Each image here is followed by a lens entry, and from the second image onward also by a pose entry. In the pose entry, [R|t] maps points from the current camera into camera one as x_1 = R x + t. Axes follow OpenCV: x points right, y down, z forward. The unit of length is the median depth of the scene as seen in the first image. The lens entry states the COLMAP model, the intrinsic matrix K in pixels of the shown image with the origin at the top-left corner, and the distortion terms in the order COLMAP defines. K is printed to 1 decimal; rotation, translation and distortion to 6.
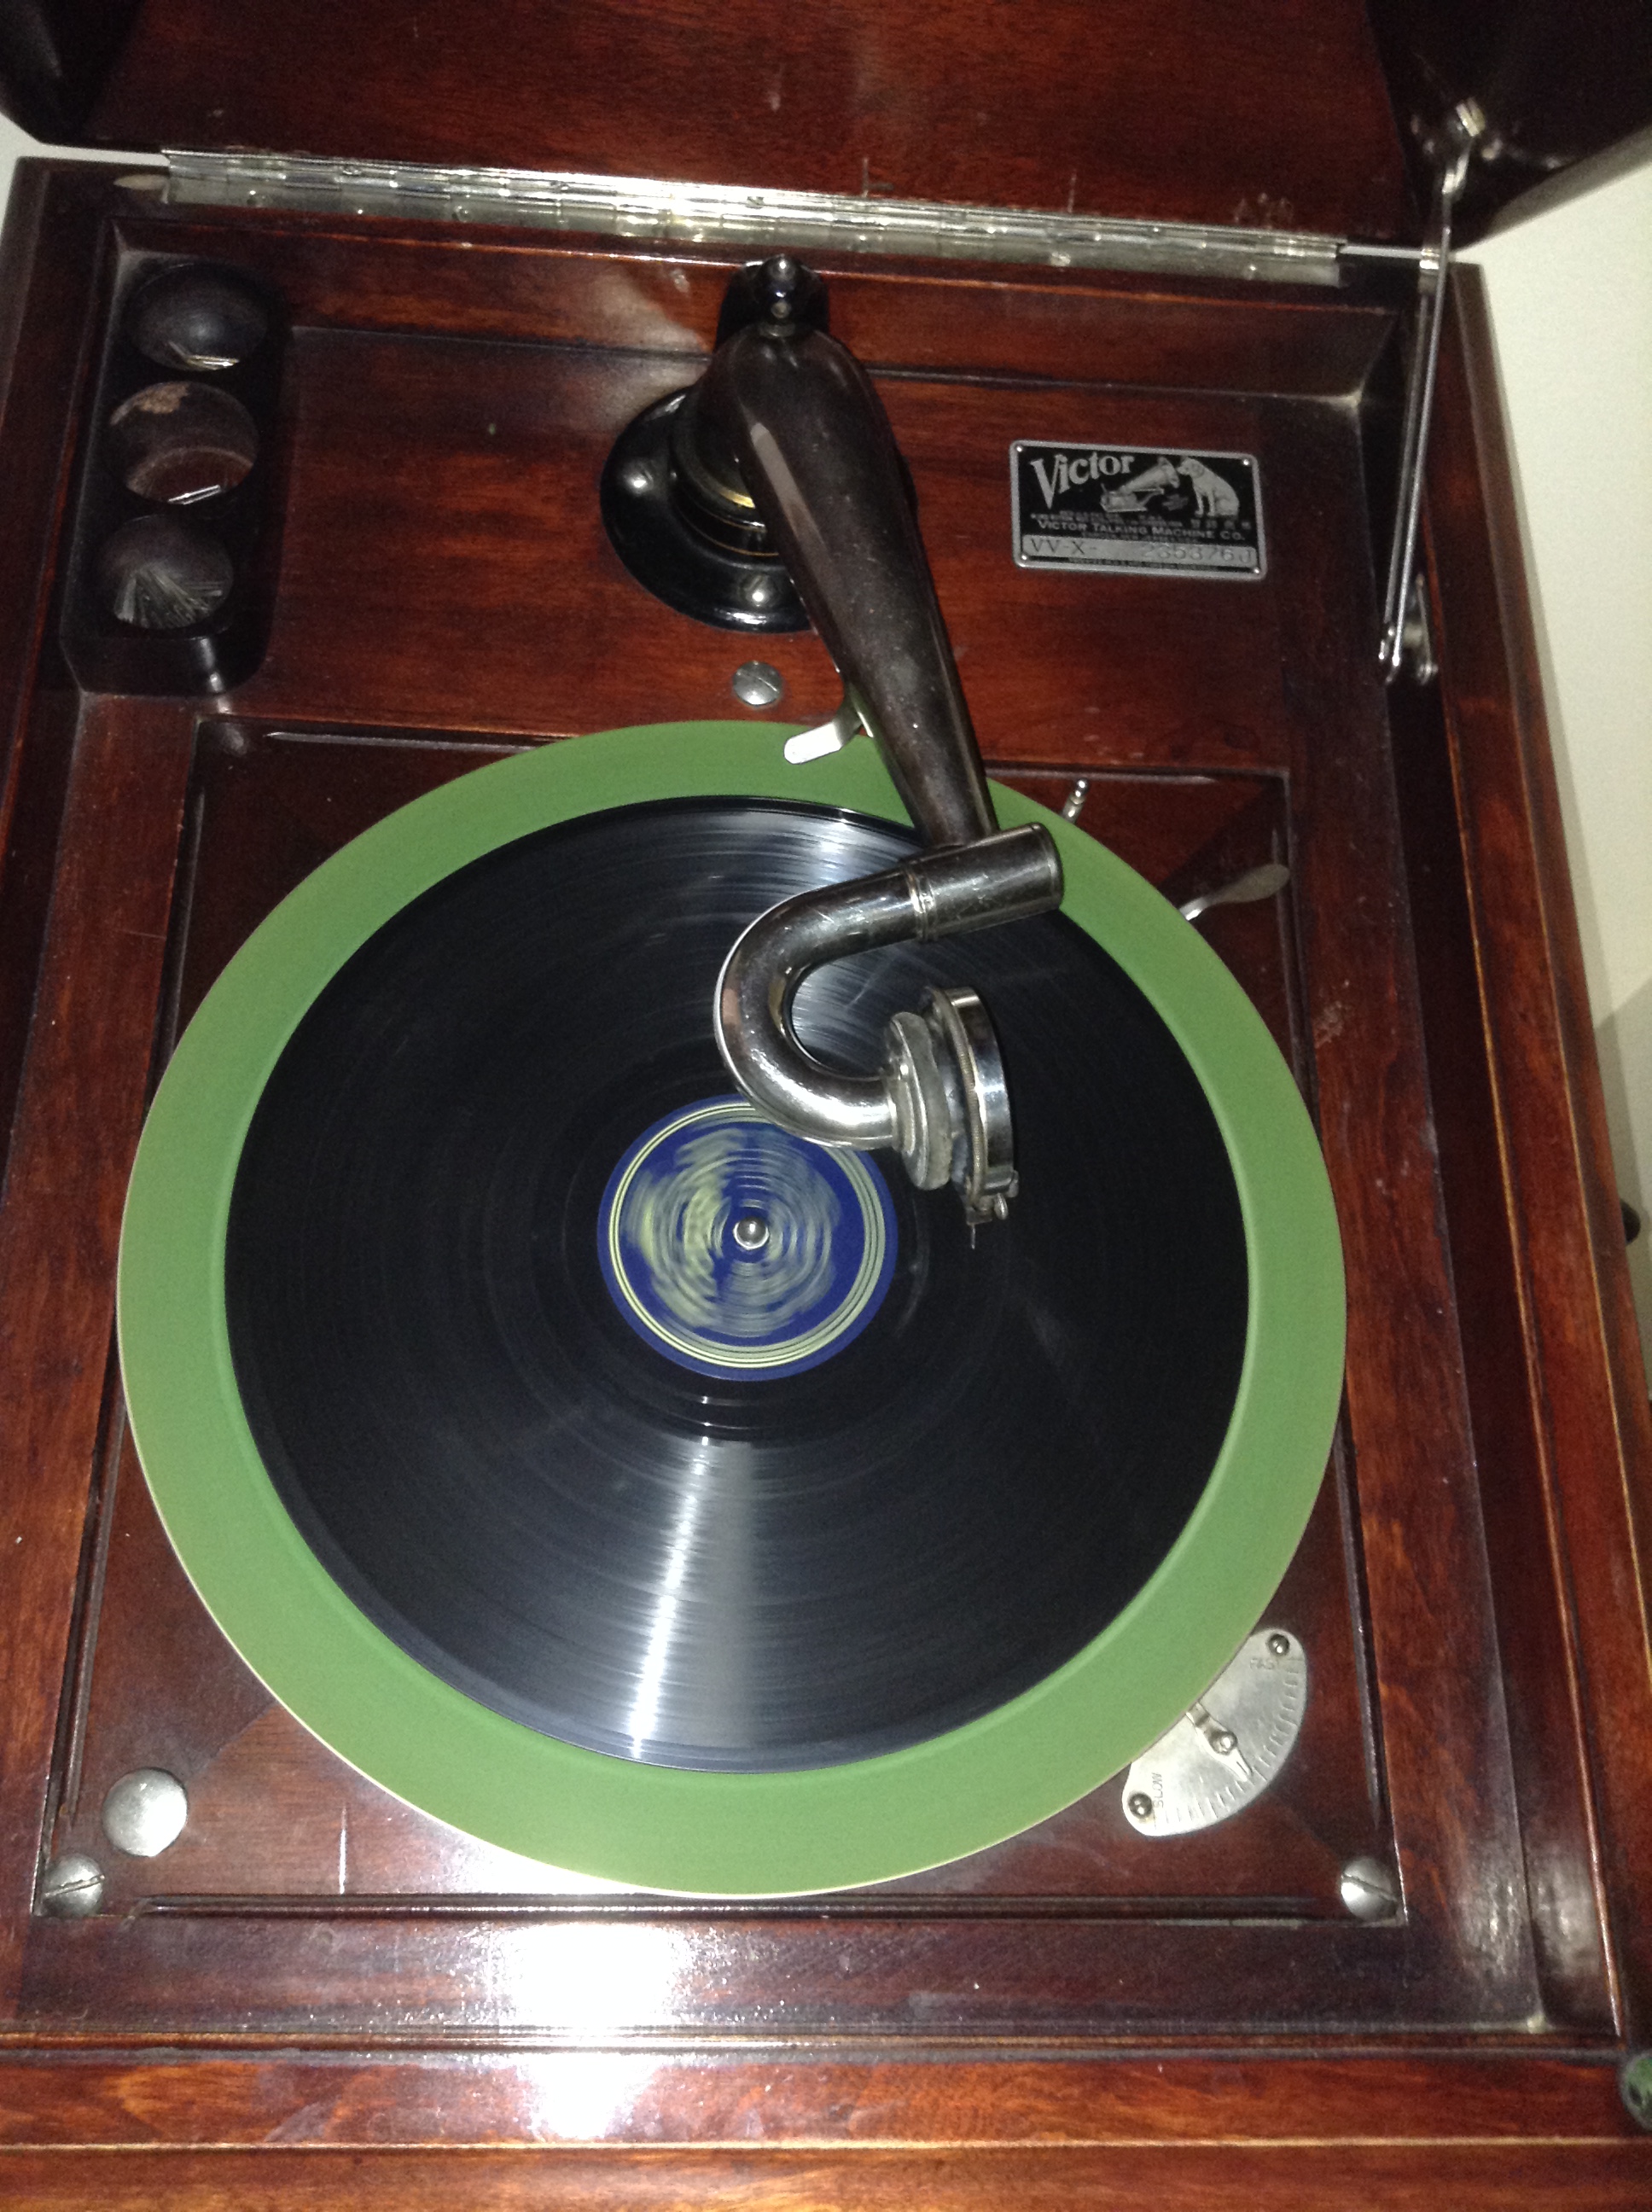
lens RADIAL K [[2095.3, 0, 826.0], [0, 2095.3, 1106.0], [0, 0, 1]] dist [0.225701, -0.538179]
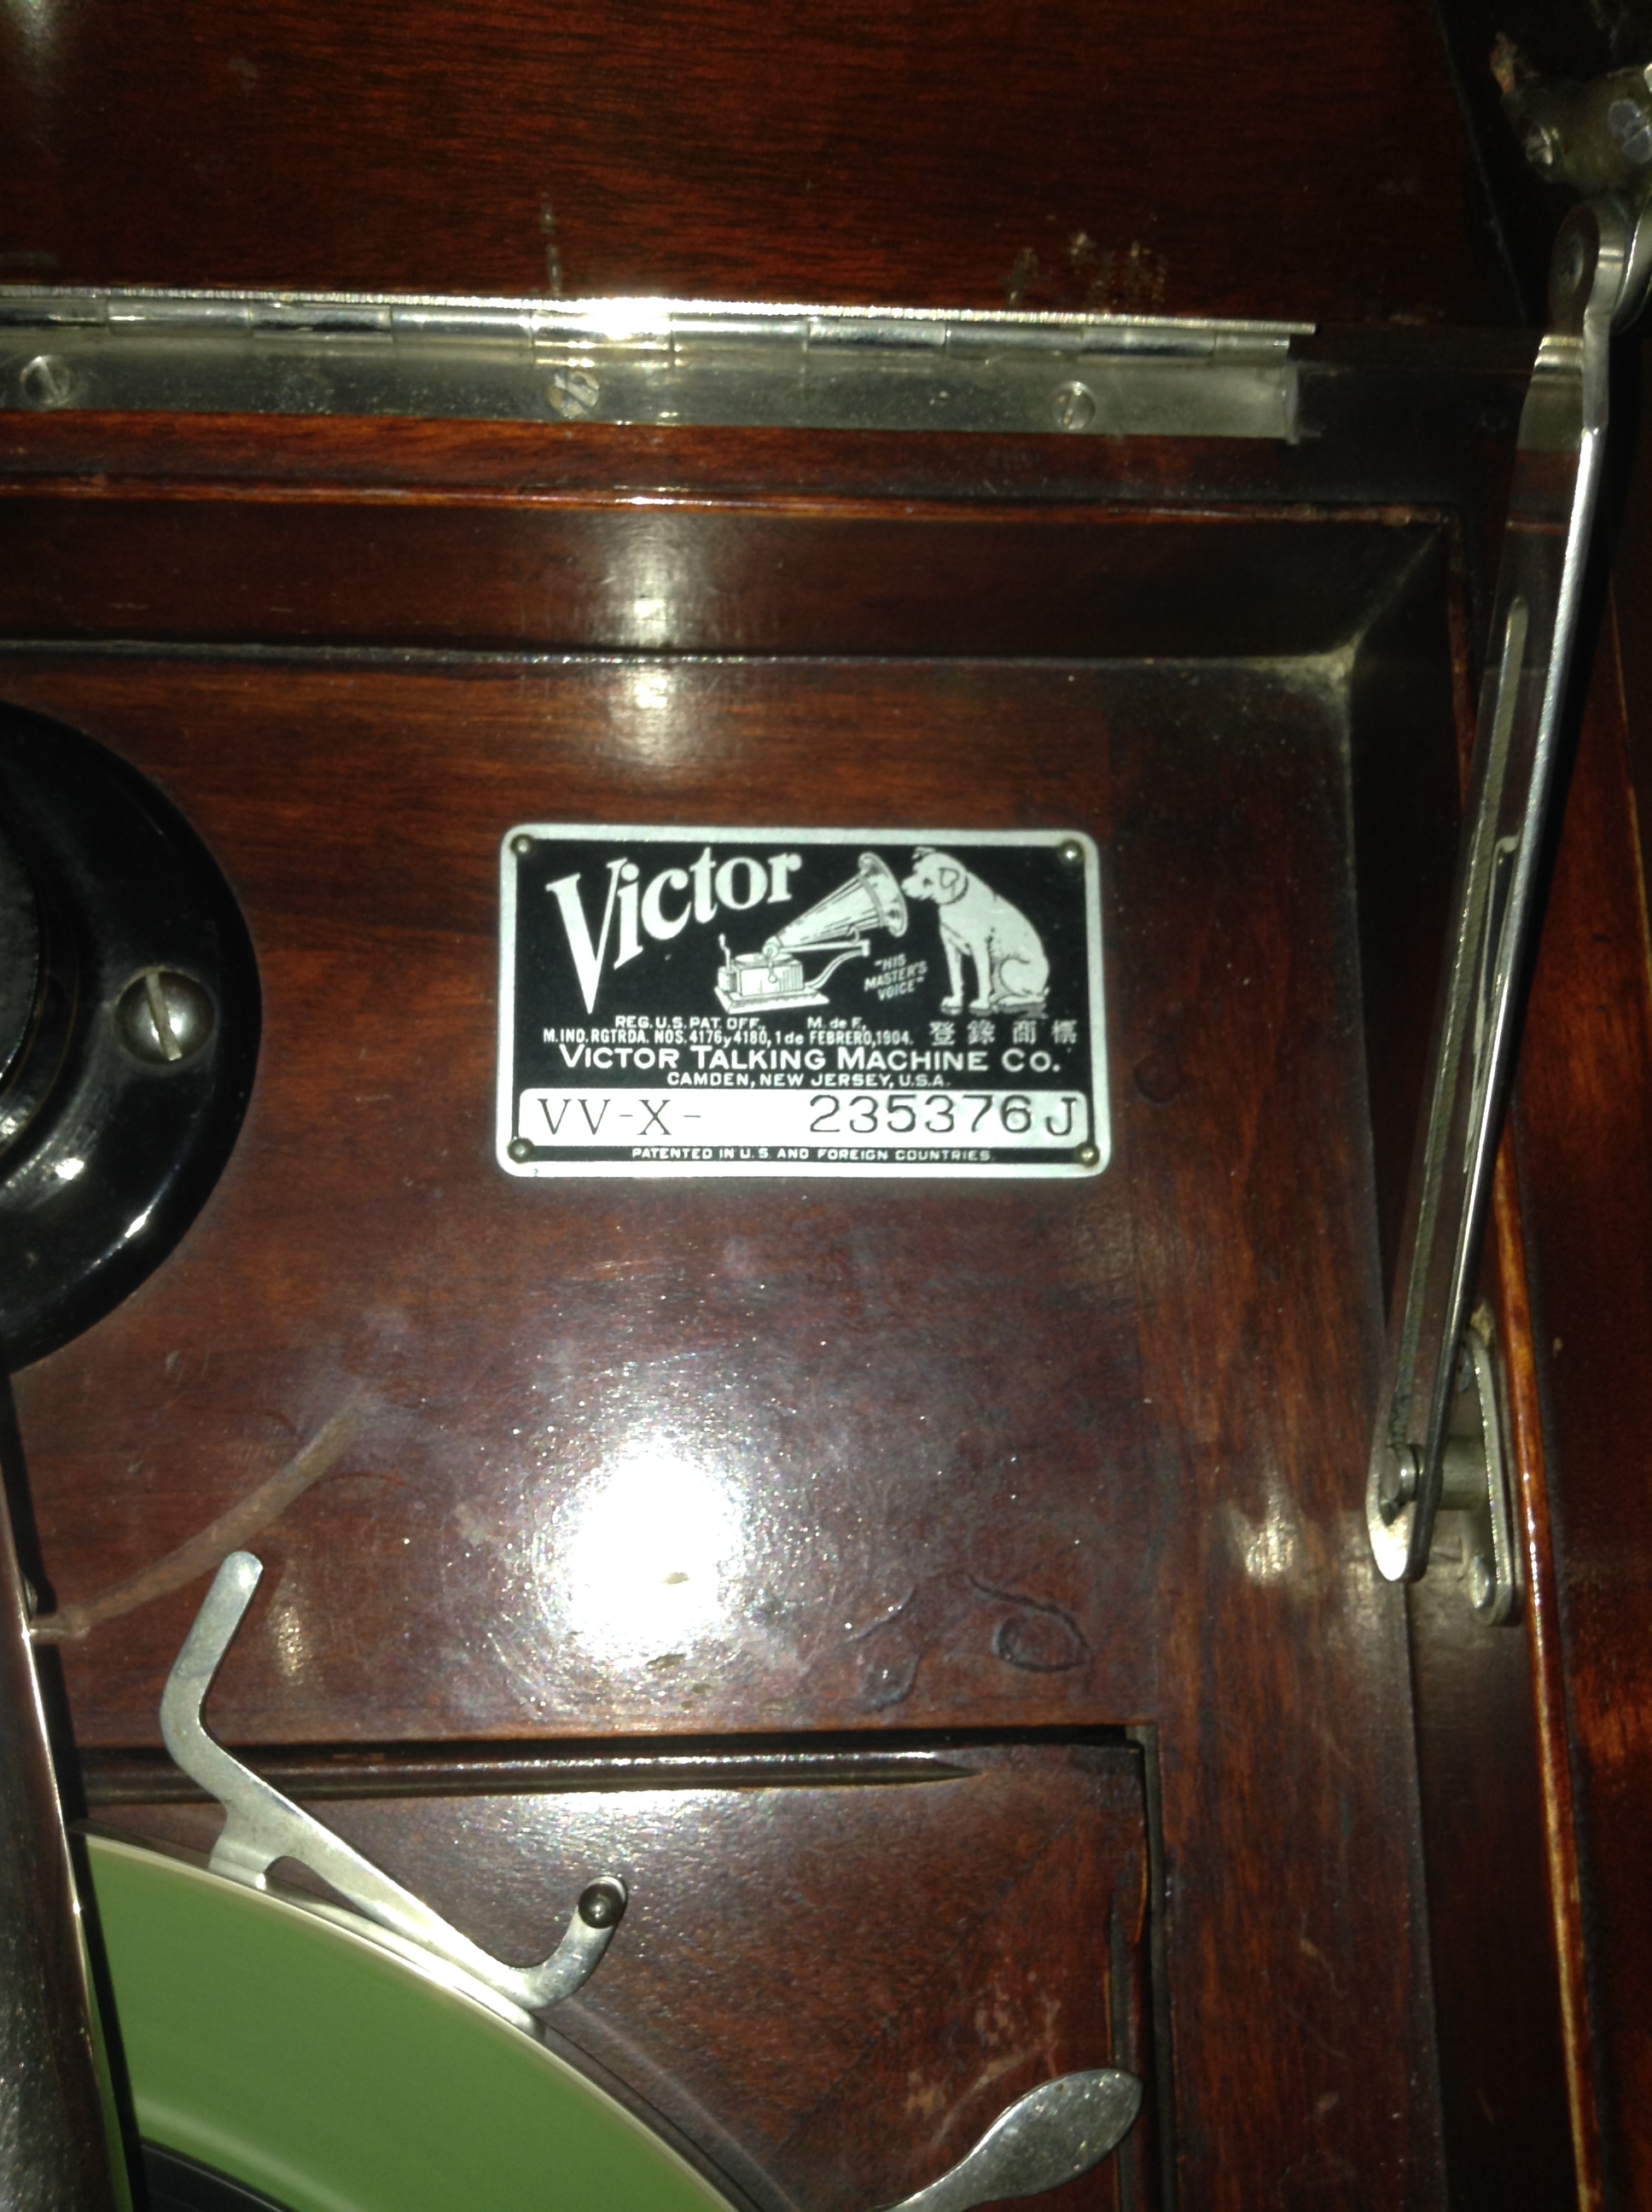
lens RADIAL K [[2095.3, 0, 826.0], [0, 2095.3, 1106.0], [0, 0, 1]] dist [0.225701, -0.538179]
pose [[0.999295, -0.021417, -0.030826, 0.162353], [0.026550, 0.983827, 0.177142, -0.331895], [0.026533, -0.177836, 0.983702, 0.589722]]
